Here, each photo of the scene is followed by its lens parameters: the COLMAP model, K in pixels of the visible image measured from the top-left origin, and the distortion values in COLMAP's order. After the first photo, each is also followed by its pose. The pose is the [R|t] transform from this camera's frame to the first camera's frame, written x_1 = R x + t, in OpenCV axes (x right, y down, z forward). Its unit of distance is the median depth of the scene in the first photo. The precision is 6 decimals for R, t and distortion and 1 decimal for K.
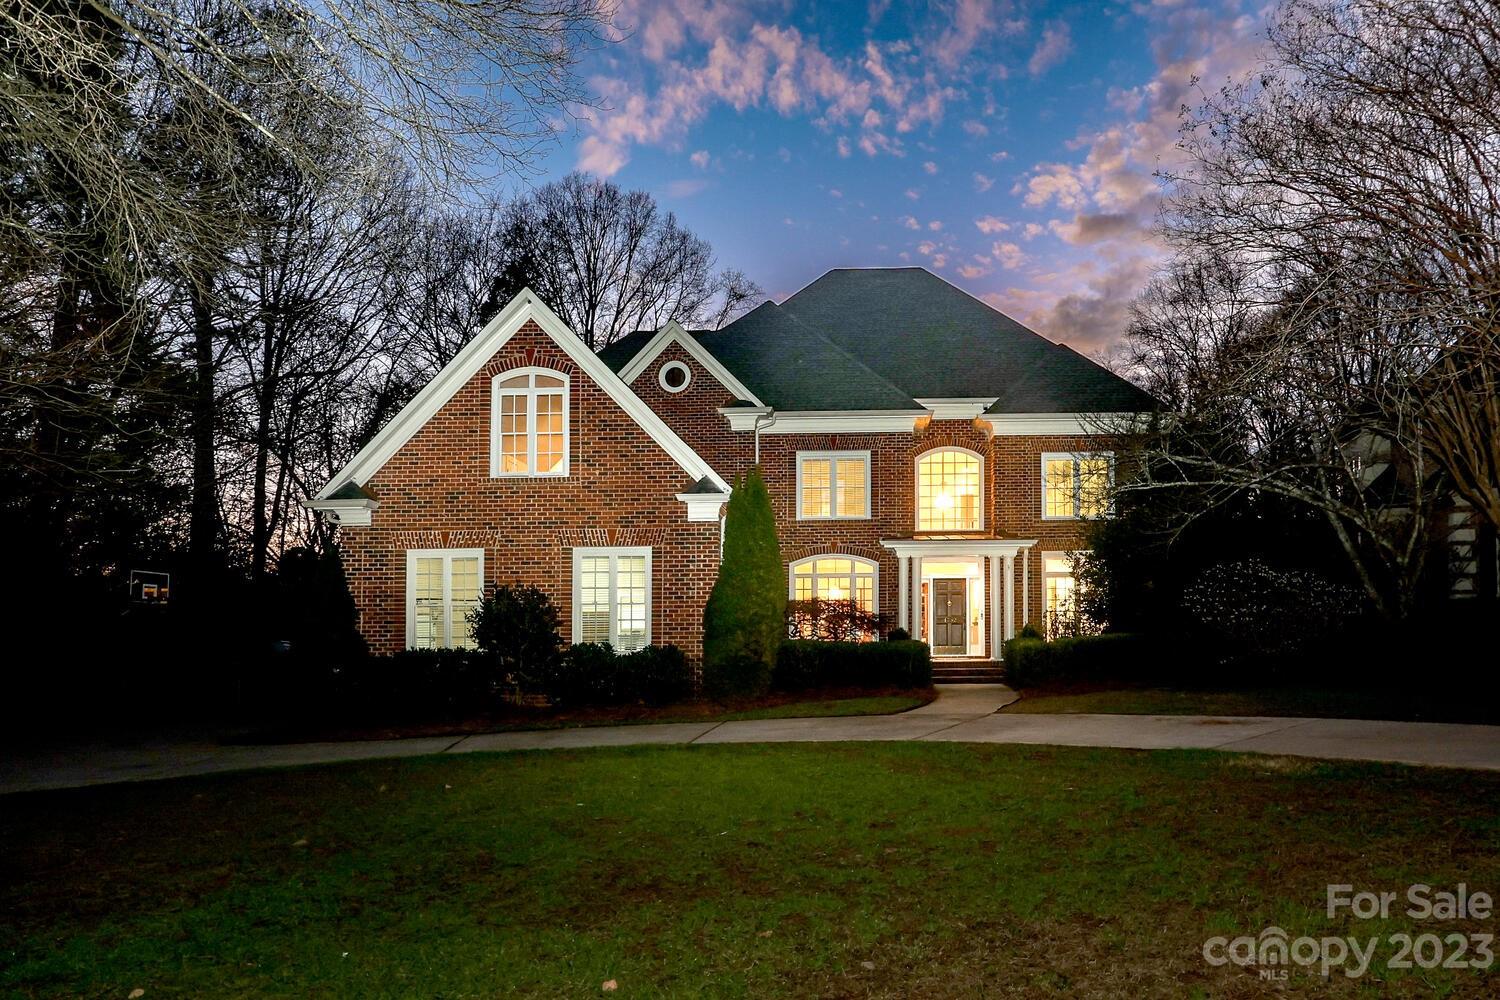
lens RADIAL K [[843.8, 0, 750.3], [0, 843.8, 564.0], [0, 0, 1]] dist [0.003481, 0.000955]
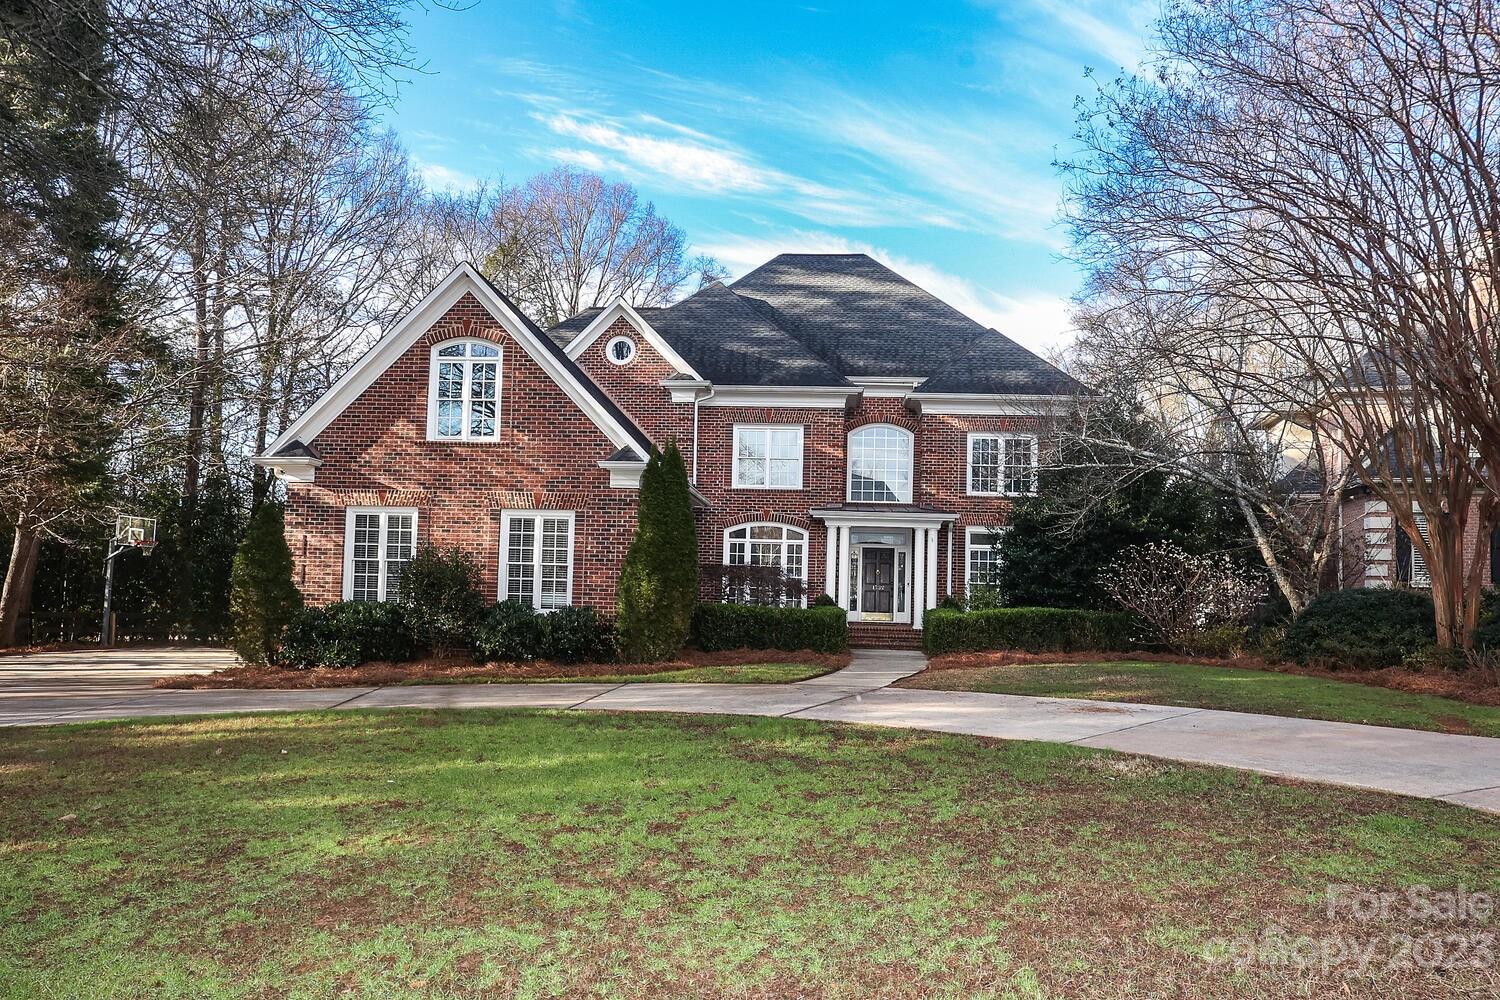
lens RADIAL K [[746.6, 0, 748.0], [0, 746.6, 504.0], [0, 0, 1]] dist [-0.002568, -0.000125]
pose [[0.999011, 0.031348, -0.031531, 0.108036], [-0.031987, 0.999289, -0.019966, -0.014552], [0.030883, 0.020955, 0.999303, 0.070264]]
